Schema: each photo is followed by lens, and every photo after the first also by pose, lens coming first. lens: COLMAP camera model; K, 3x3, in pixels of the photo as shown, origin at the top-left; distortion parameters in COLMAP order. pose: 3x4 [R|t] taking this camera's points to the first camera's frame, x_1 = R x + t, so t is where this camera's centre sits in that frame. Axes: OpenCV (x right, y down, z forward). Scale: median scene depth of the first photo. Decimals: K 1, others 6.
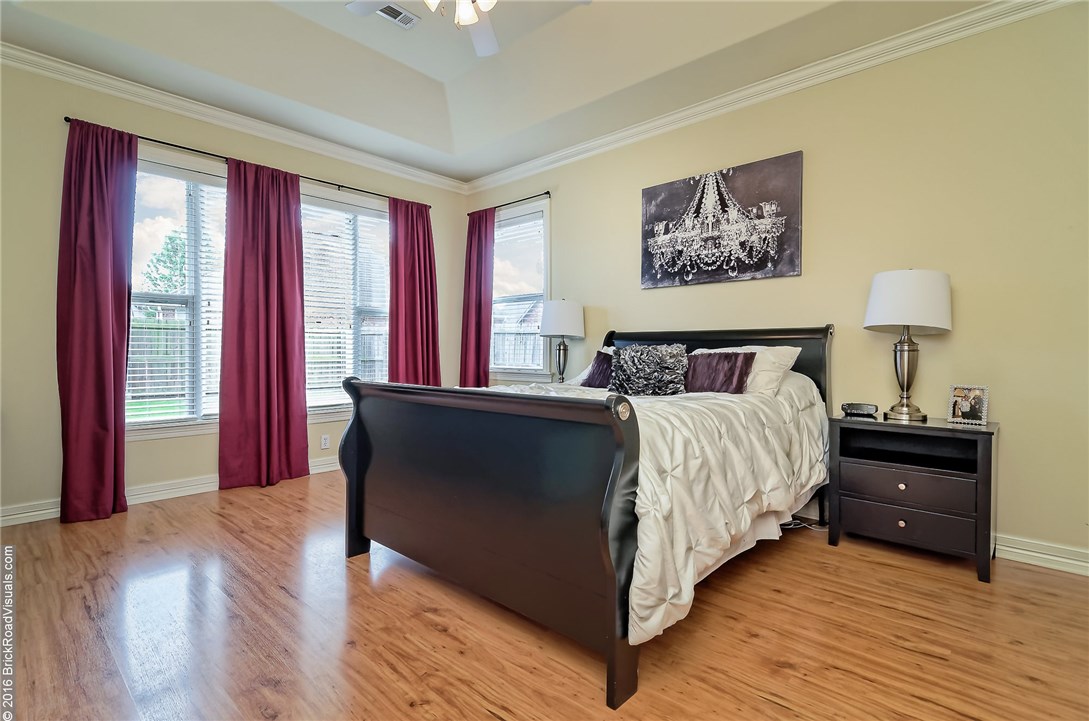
lens RADIAL K [[532.7, 0, 544.5], [0, 532.7, 360.5], [0, 0, 1]] dist [-0.000421, 0.000012]
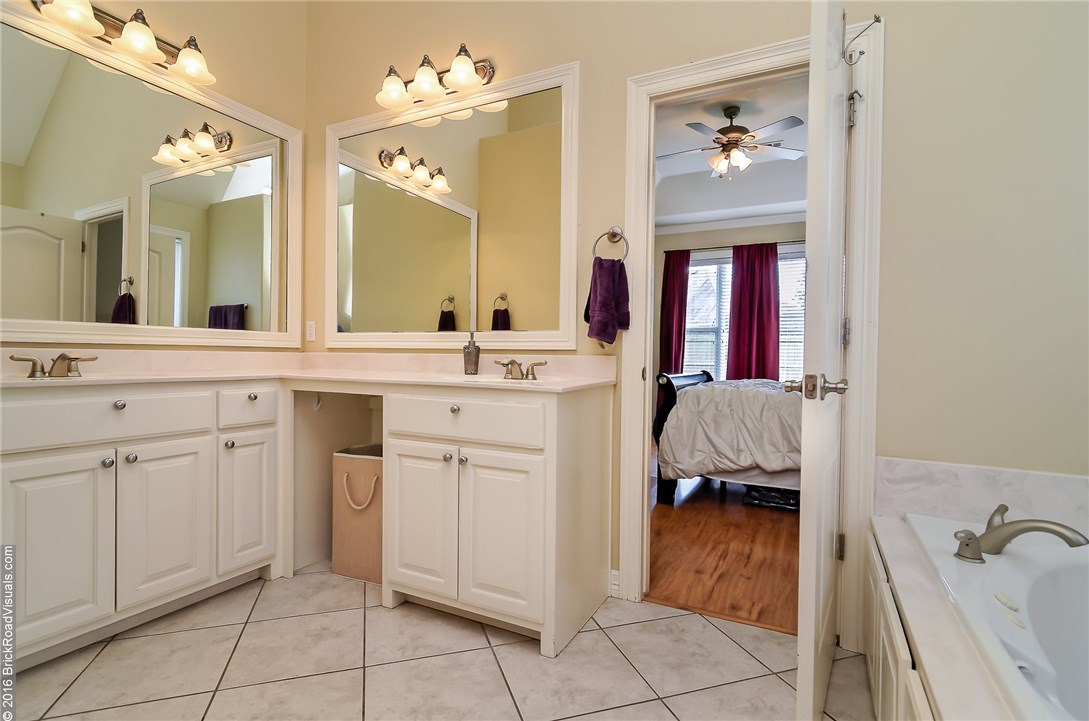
lens RADIAL K [[532.7, 0, 544.5], [0, 532.7, 360.5], [0, 0, 1]] dist [-0.000421, 0.000012]
pose [[0.272785, 0.011304, -0.962009, 0.948831], [-0.025121, 0.999674, 0.004623, 0.003827], [0.961747, 0.022906, 0.272980, -0.069087]]
